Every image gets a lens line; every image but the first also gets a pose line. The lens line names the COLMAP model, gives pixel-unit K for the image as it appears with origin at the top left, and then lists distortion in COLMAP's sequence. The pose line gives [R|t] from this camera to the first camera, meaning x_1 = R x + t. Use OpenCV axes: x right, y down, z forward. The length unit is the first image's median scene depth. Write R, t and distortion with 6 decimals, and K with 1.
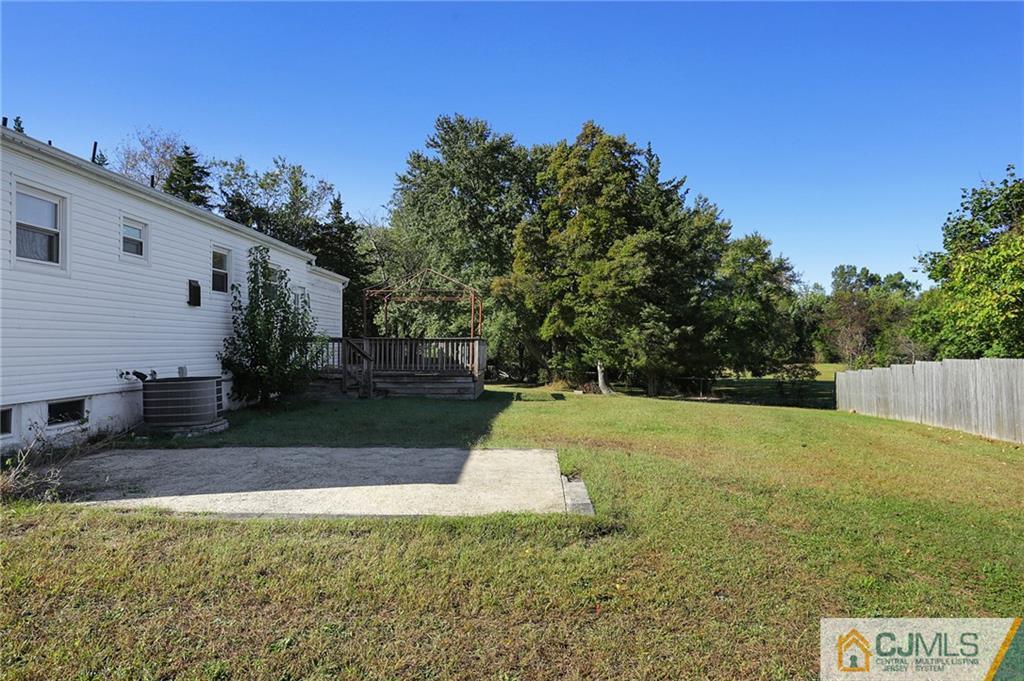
lens RADIAL K [[753.7, 0, 512.0], [0, 753.7, 340.5], [0, 0, 1]] dist [-0.098824, 0.138808]
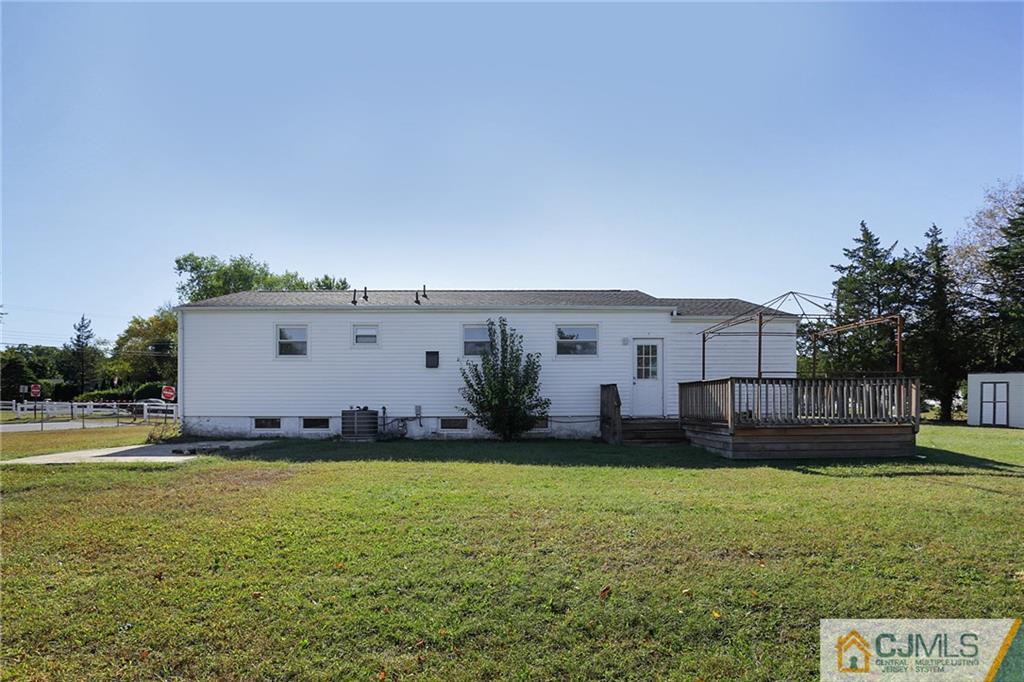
lens RADIAL K [[552.3, 0, 512.0], [0, 552.3, 341.0], [0, 0, 1]] dist [-0.063523, 0.043717]
pose [[0.020486, -0.111764, -0.993524, 0.274706], [0.005768, 0.993729, -0.111668, 0.010927], [0.999774, -0.003443, 0.021002, 0.418852]]
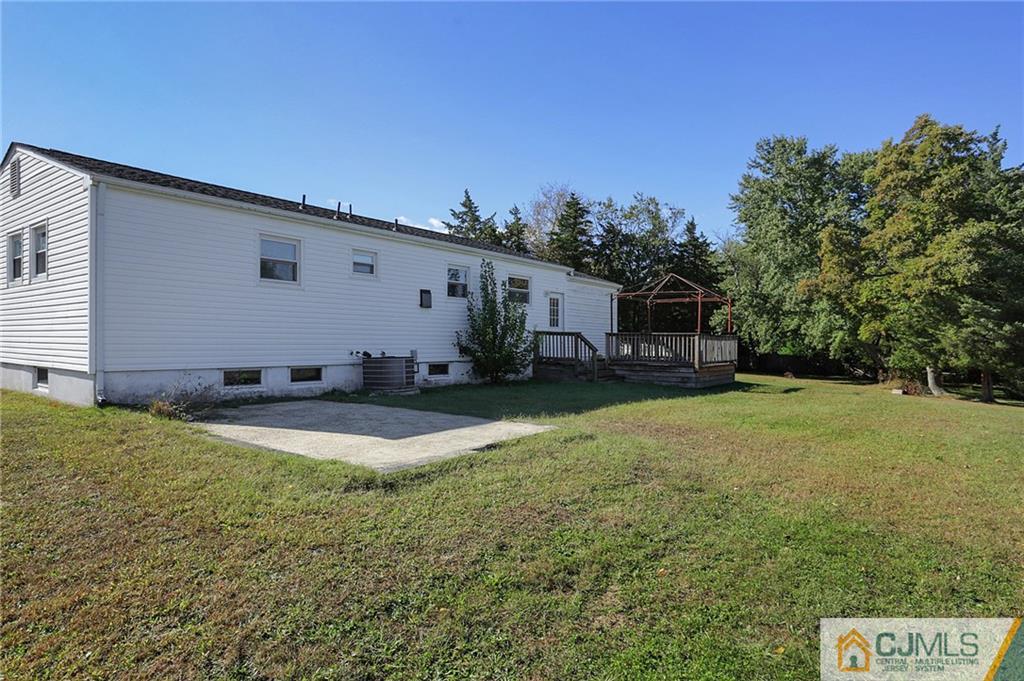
lens RADIAL K [[605.2, 0, 506.9], [0, 605.2, 330.3], [0, 0, 1]] dist [-0.050726, 0.039829]
pose [[0.812207, 0.000595, -0.583369, 0.136665], [-0.010021, 0.999866, -0.012932, 0.003590], [0.583283, 0.016349, 0.812104, 0.055109]]
